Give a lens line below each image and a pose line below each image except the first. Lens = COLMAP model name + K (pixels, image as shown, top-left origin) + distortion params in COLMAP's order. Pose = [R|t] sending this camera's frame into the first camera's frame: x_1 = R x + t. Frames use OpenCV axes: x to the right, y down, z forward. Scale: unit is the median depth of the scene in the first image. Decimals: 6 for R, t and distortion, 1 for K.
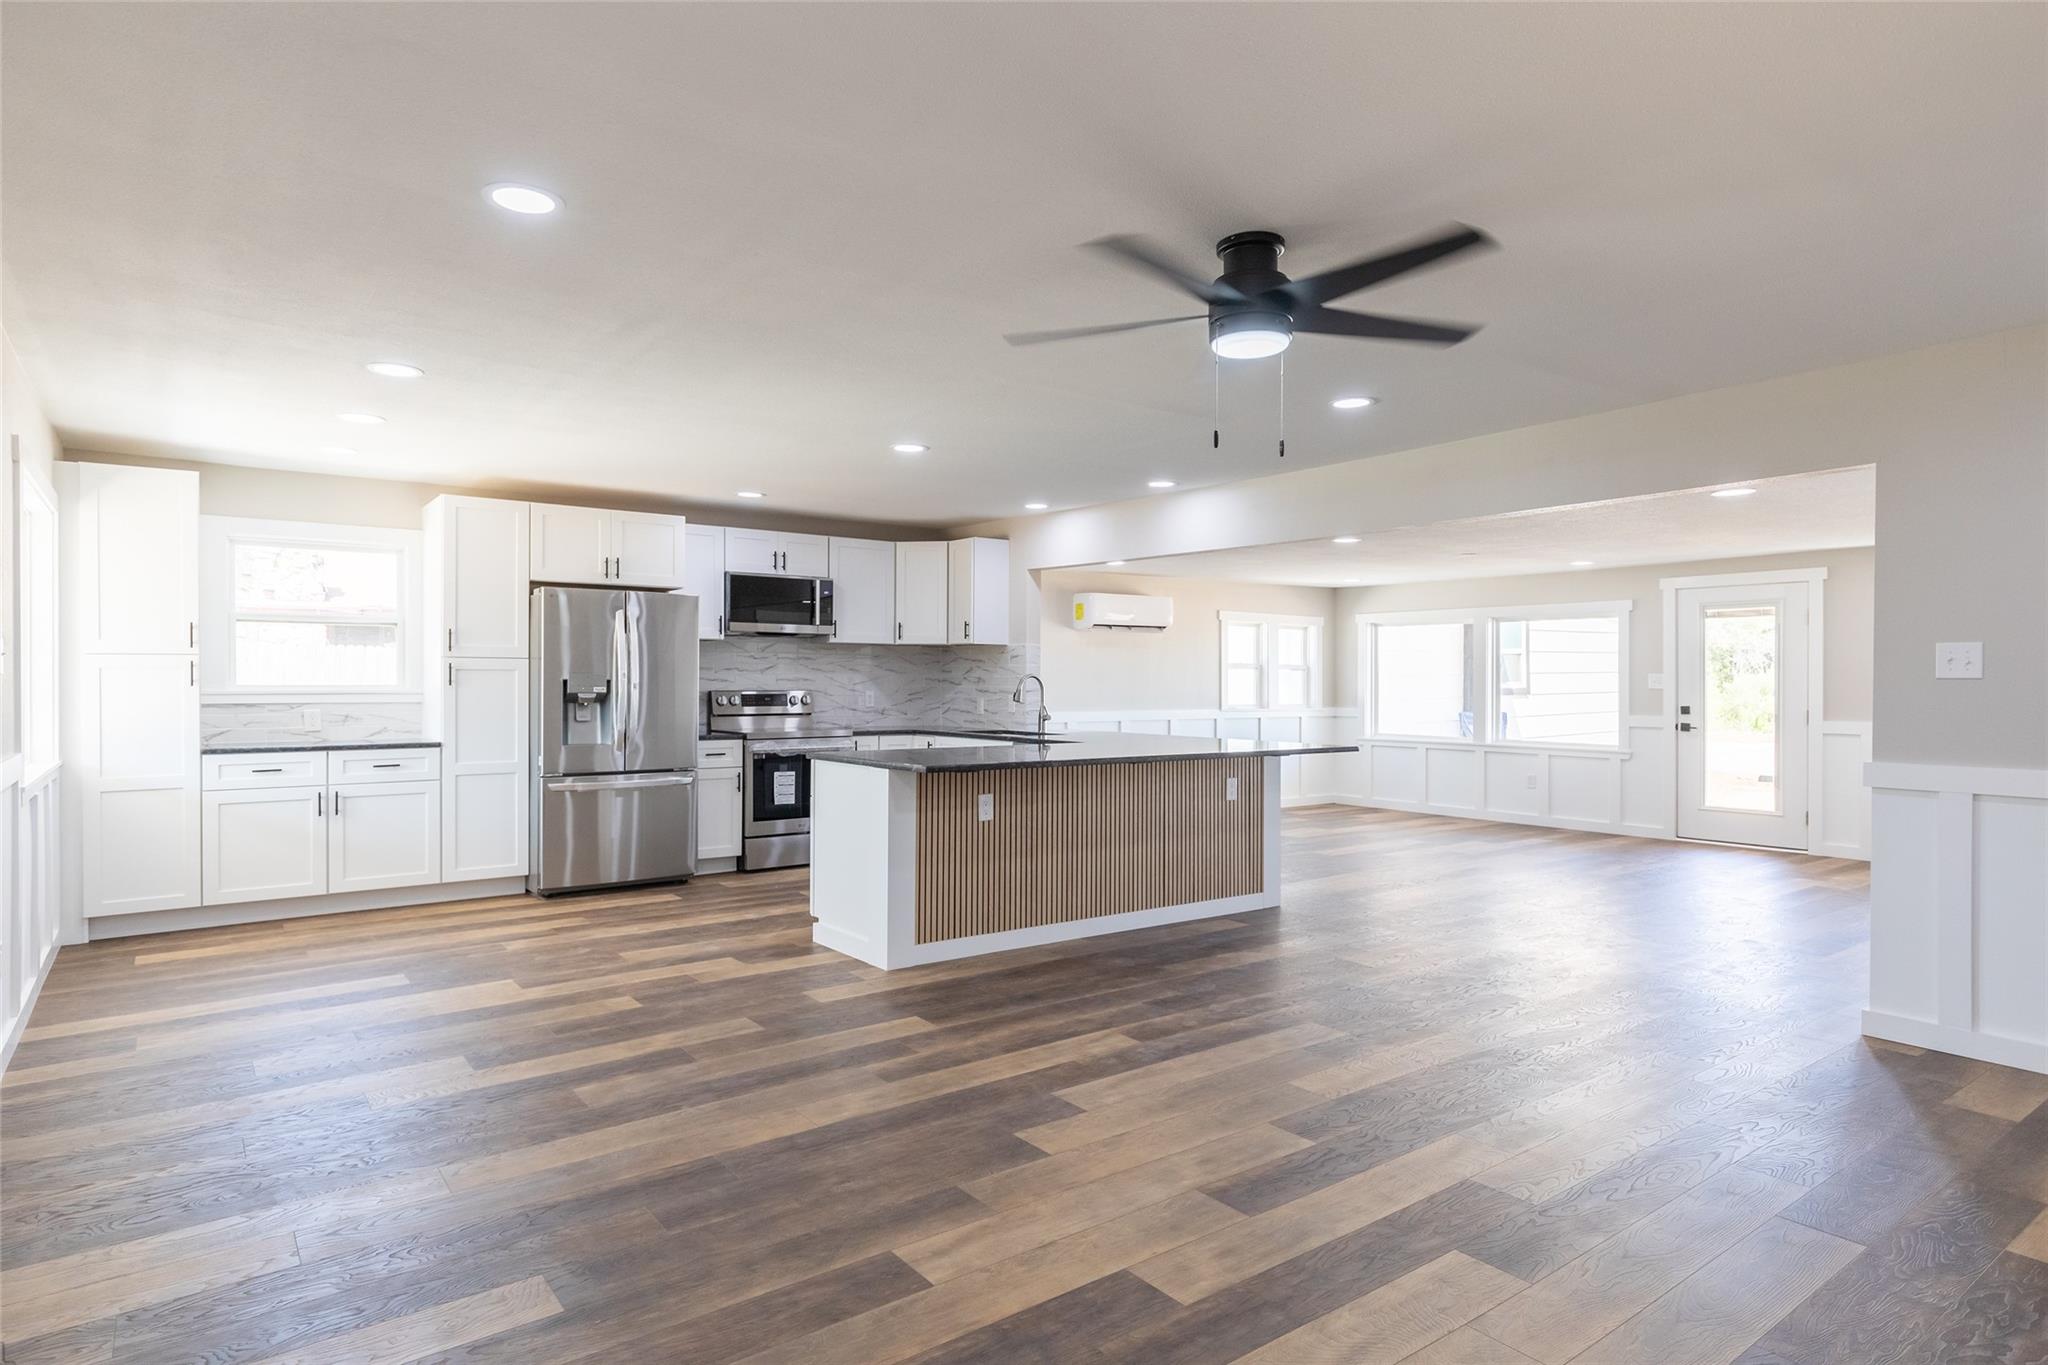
lens RADIAL K [[1140.3, 0, 1005.2], [0, 1140.3, 695.6], [0, 0, 1]] dist [0.002311, 0.002421]
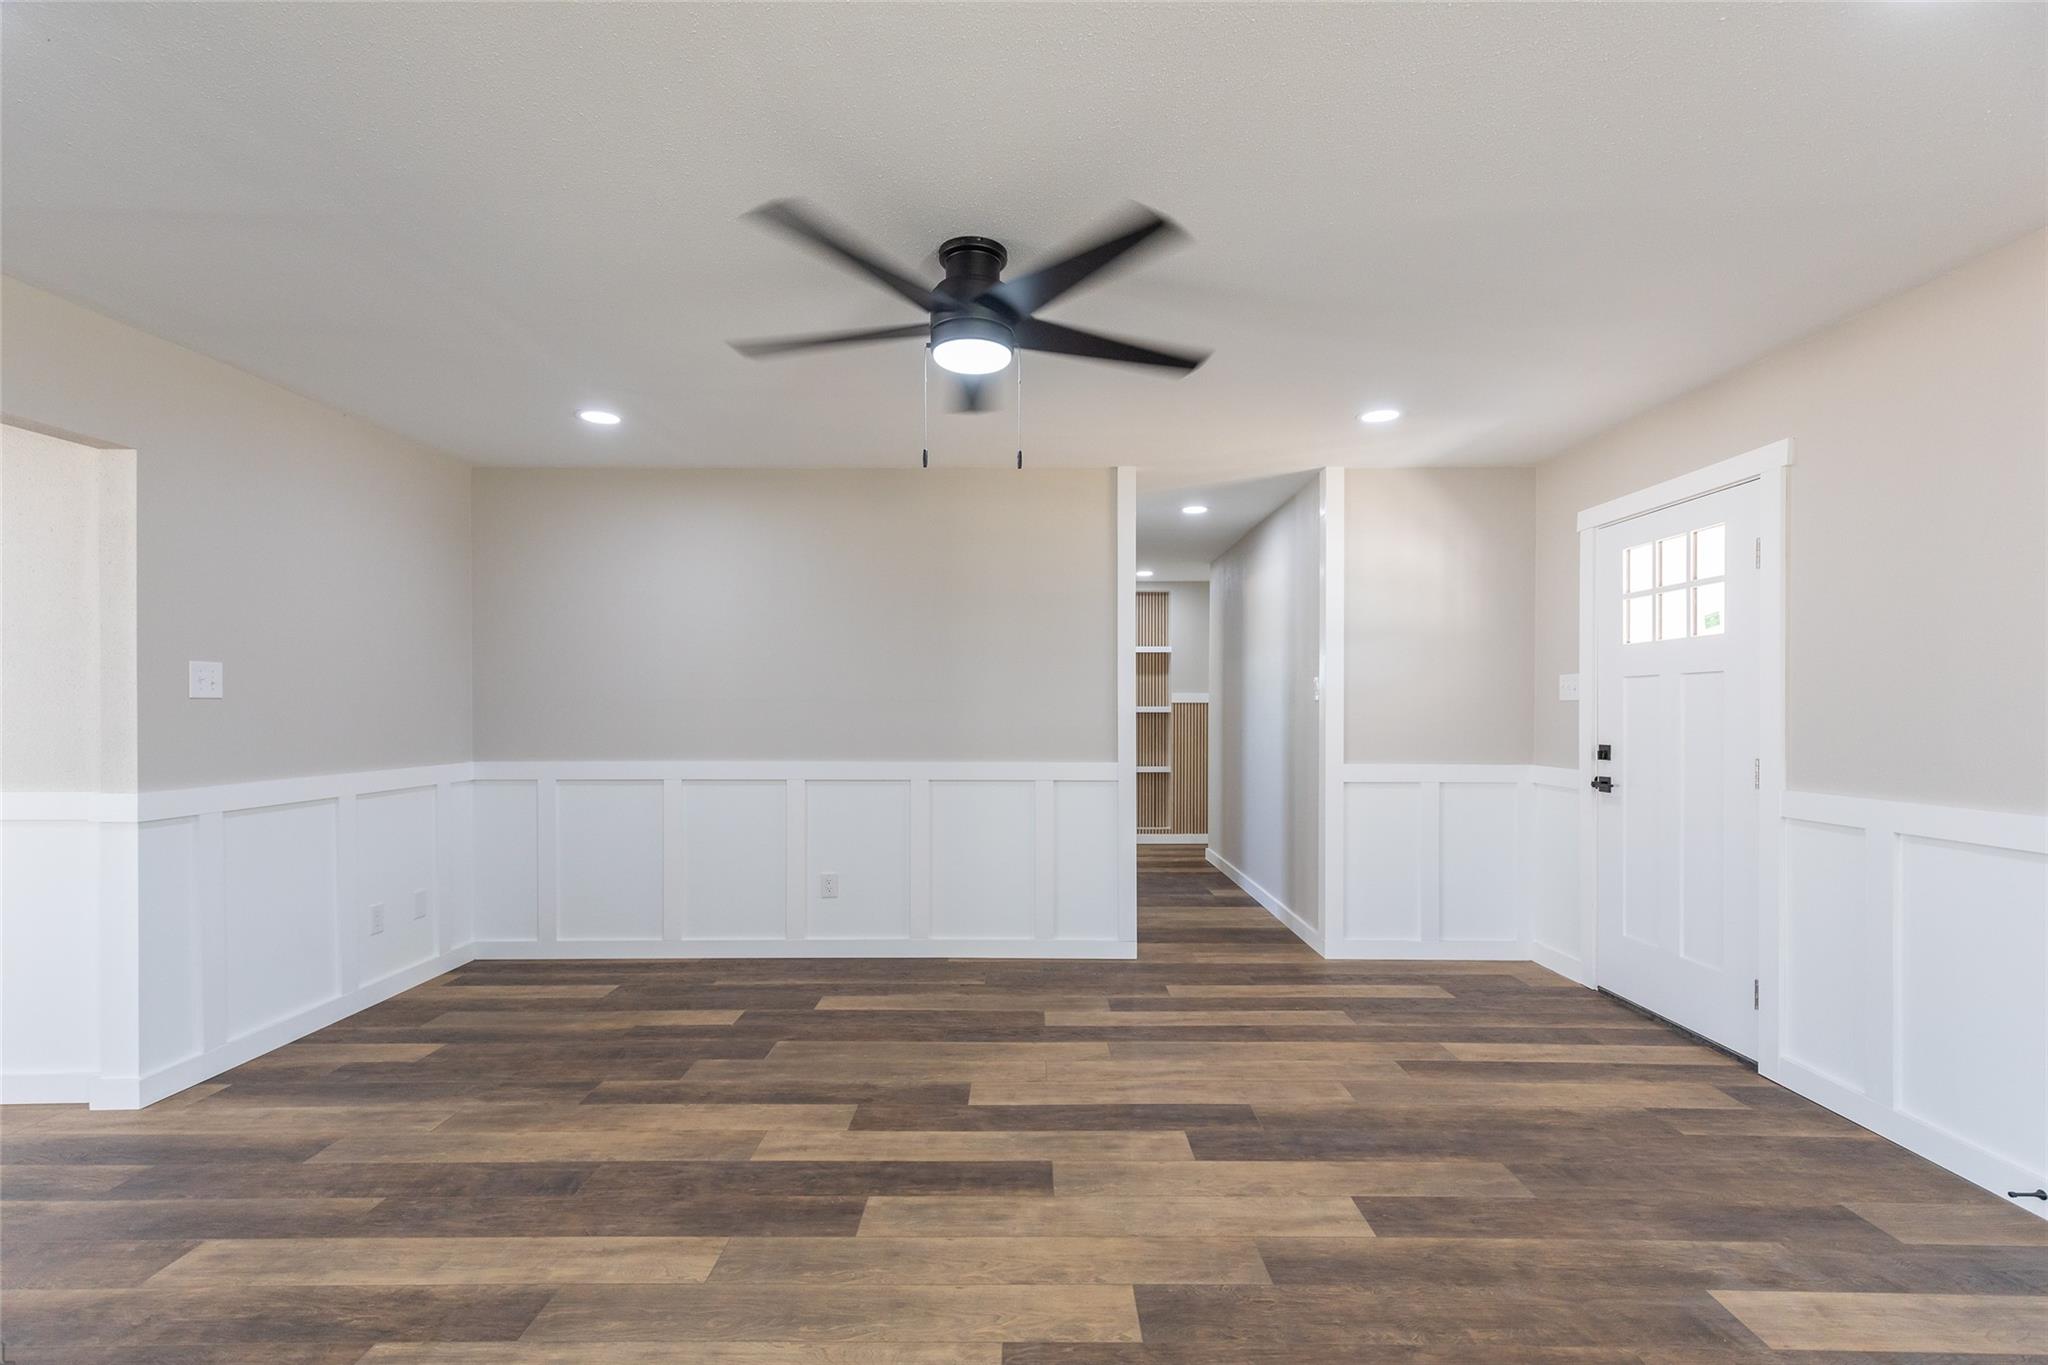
lens RADIAL K [[925.4, 0, 1017.8], [0, 925.4, 723.5], [0, 0, 1]] dist [0.007253, -0.001275]
pose [[-0.803402, -0.016151, 0.595218, -0.129640], [0.001107, 0.999590, 0.028617, -0.009953], [-0.595436, 0.023650, -0.803054, 0.717975]]
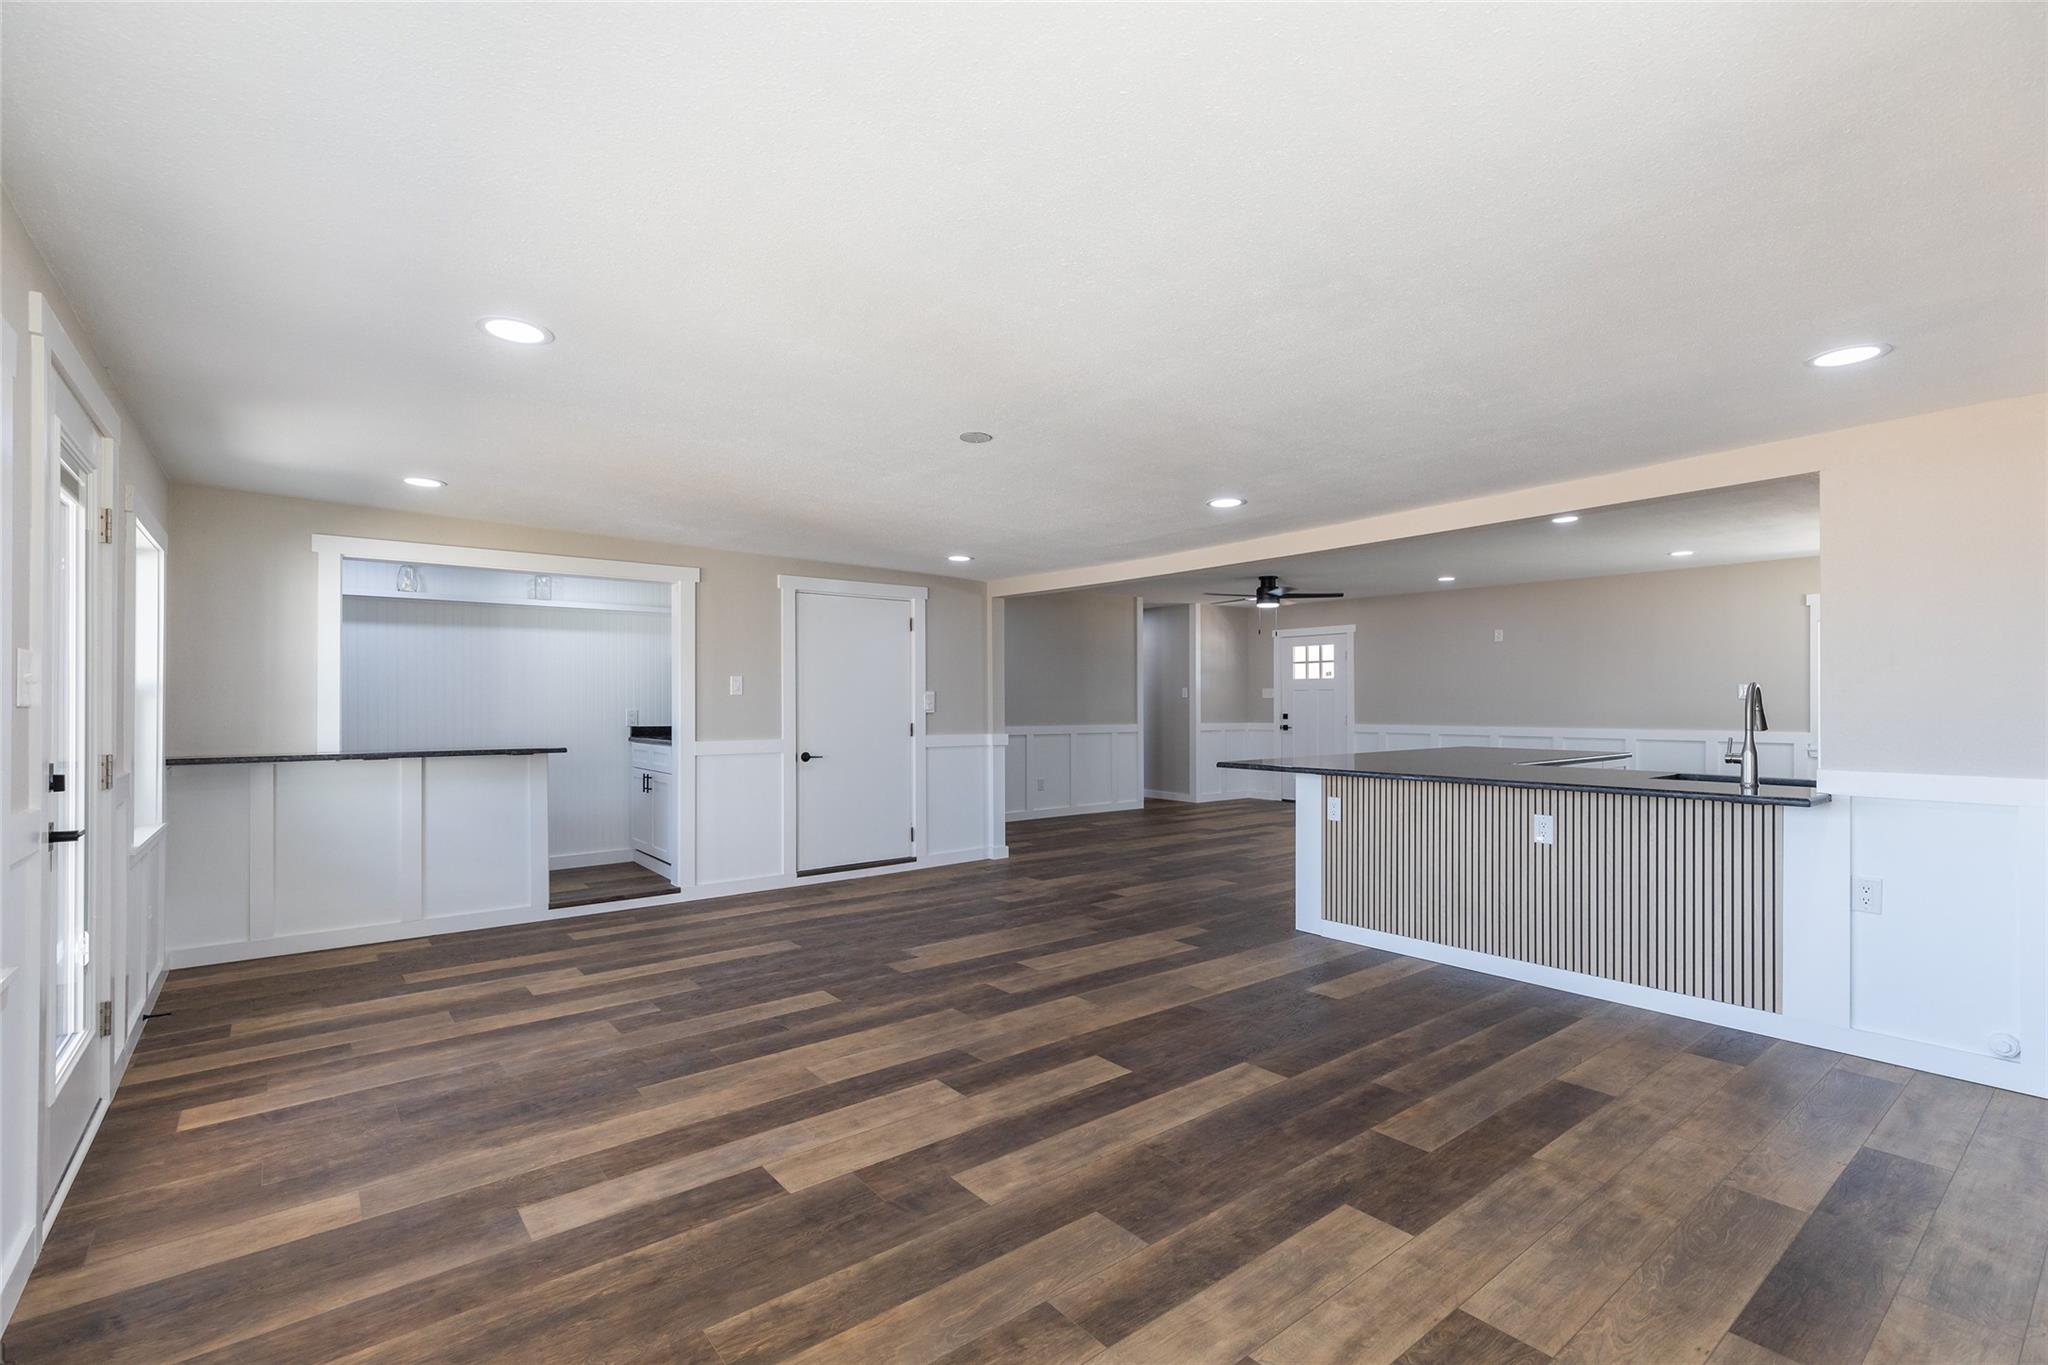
lens RADIAL K [[925.4, 0, 1018.7], [0, 925.4, 696.7], [0, 0, 1]] dist [0.007253, -0.001275]
pose [[-0.999385, -0.004906, -0.034711, 0.488140], [-0.005066, 0.999977, 0.004532, -0.015309], [0.034688, 0.004705, -0.999387, 1.727217]]
